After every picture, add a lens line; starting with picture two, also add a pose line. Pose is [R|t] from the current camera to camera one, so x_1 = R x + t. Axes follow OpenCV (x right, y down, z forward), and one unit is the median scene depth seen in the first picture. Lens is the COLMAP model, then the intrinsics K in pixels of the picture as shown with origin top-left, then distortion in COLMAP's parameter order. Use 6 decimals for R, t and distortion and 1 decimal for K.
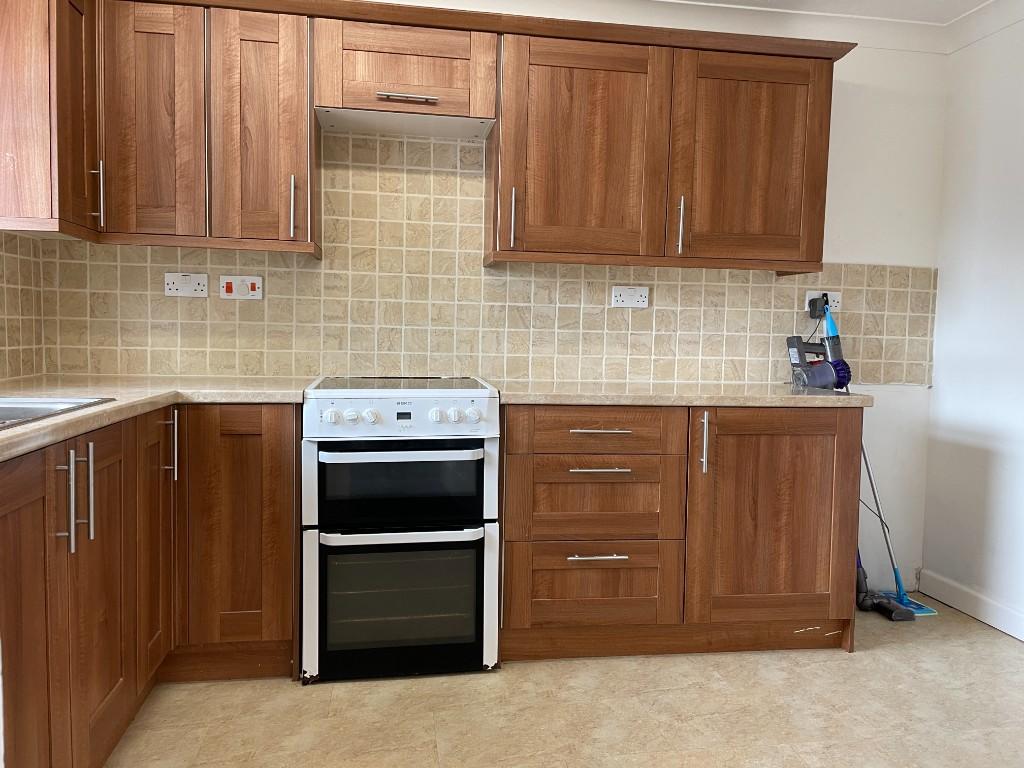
lens RADIAL K [[788.0, 0, 515.3], [0, 788.0, 385.4], [0, 0, 1]] dist [0.084828, -0.051118]
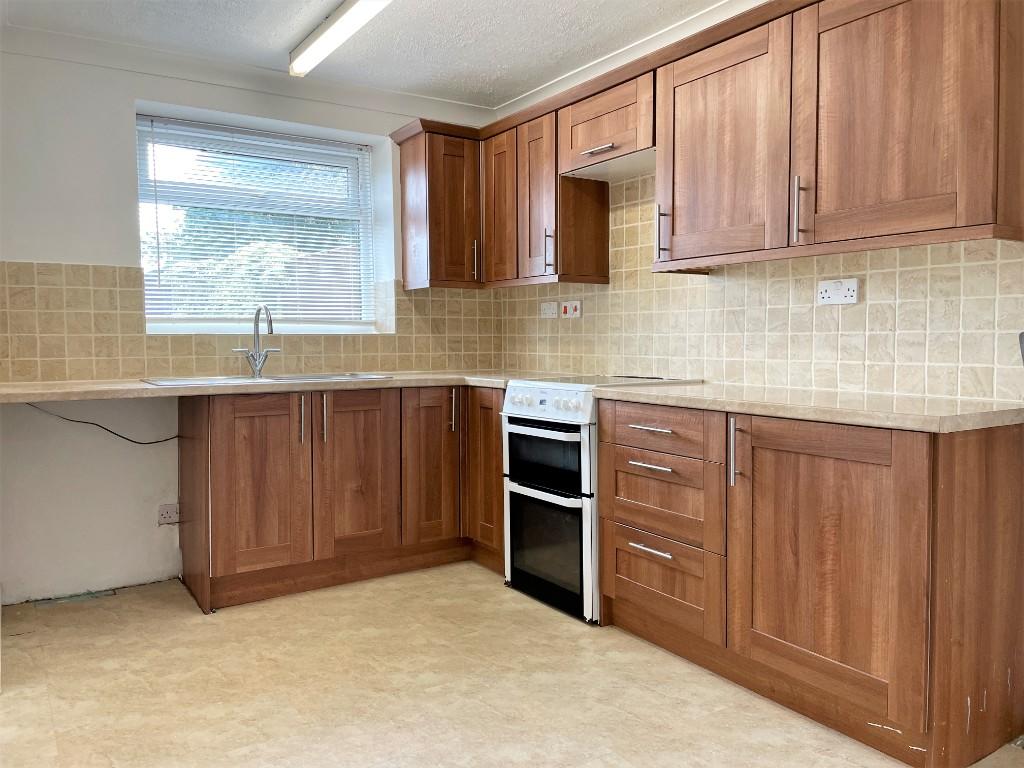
lens RADIAL K [[788.0, 0, 508.2], [0, 788.0, 386.2], [0, 0, 1]] dist [0.084828, -0.051118]
pose [[0.398196, 0.034024, -0.916669, 0.937470], [-0.054651, 0.998417, 0.013318, -0.001934], [0.915671, 0.044794, 0.399425, 0.383402]]
